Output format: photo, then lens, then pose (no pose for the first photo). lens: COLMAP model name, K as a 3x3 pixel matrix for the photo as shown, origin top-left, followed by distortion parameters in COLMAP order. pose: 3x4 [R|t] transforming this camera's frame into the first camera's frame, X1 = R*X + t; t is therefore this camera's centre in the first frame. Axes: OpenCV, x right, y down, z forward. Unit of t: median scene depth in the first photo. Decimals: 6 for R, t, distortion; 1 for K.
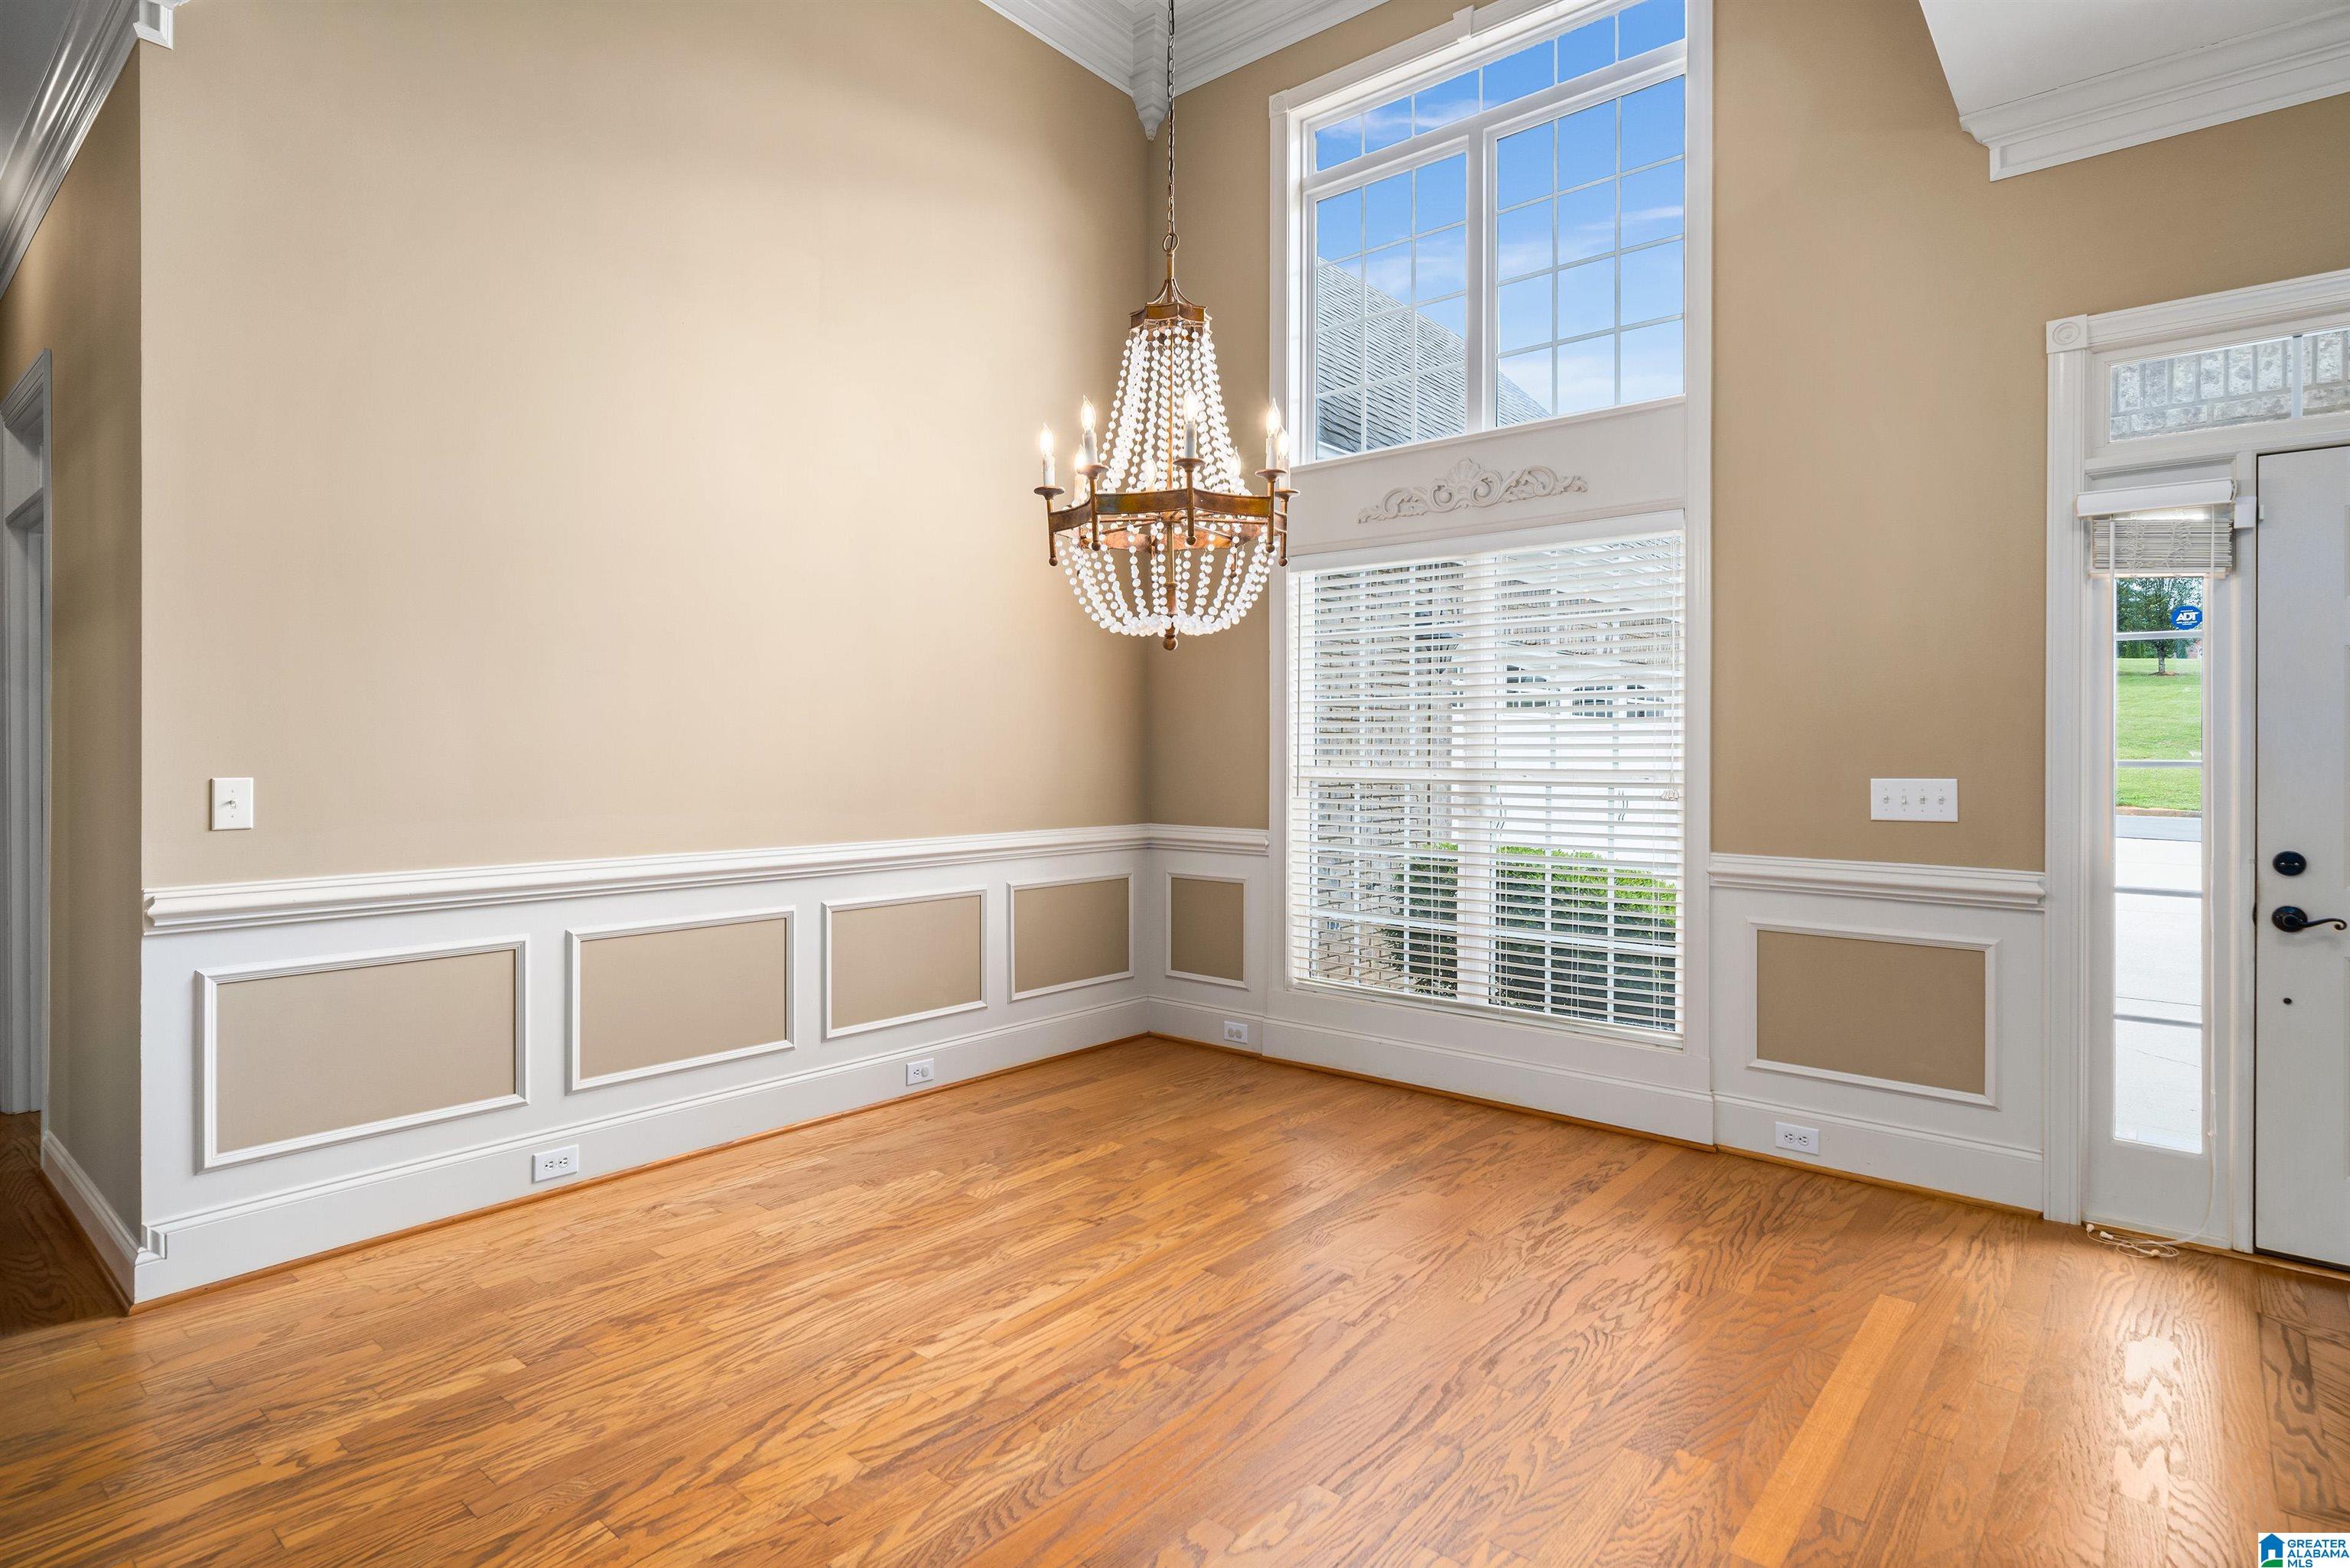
lens RADIAL K [[1202.6, 0, 1151.8], [0, 1202.6, 745.7], [0, 0, 1]] dist [0.005842, -0.001348]
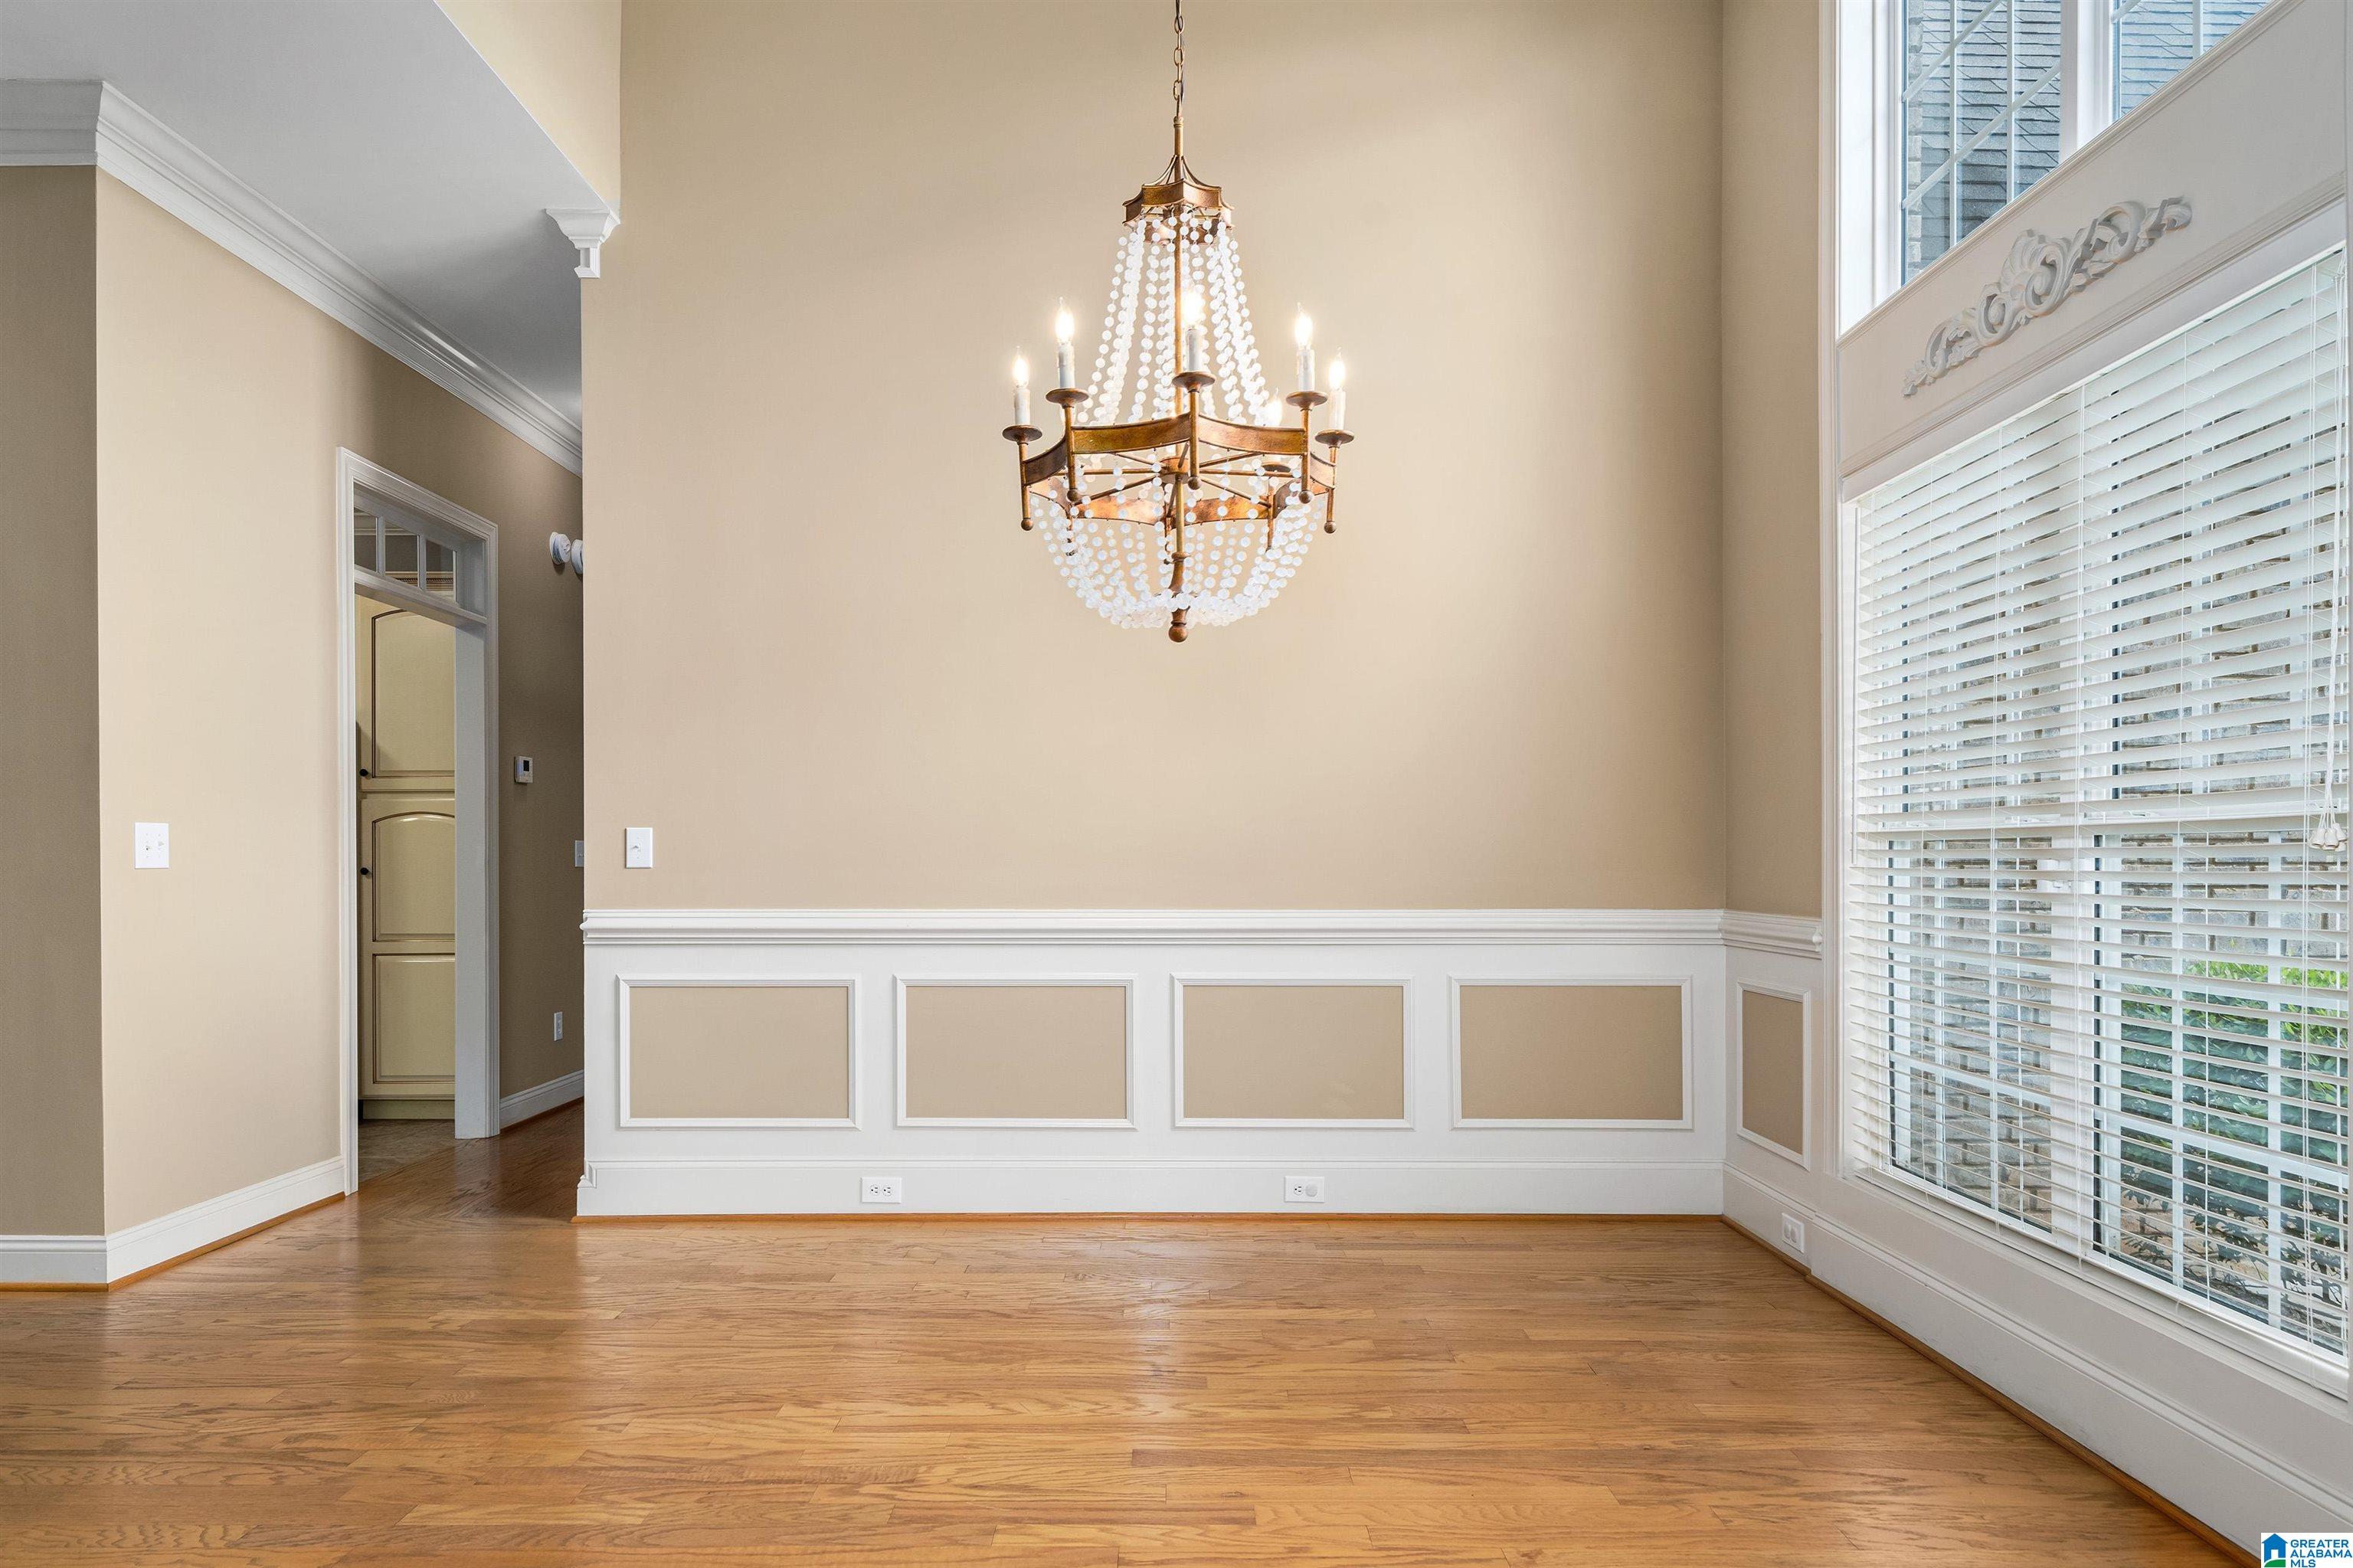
lens RADIAL K [[1426.0, 0, 1169.2], [0, 1426.0, 854.3], [0, 0, 1]] dist [0.003730, -0.000359]
pose [[0.654893, -0.001549, -0.755720, 0.672371], [0.006470, 0.999973, 0.003558, 0.046212], [0.755694, -0.007220, 0.654885, 0.380628]]
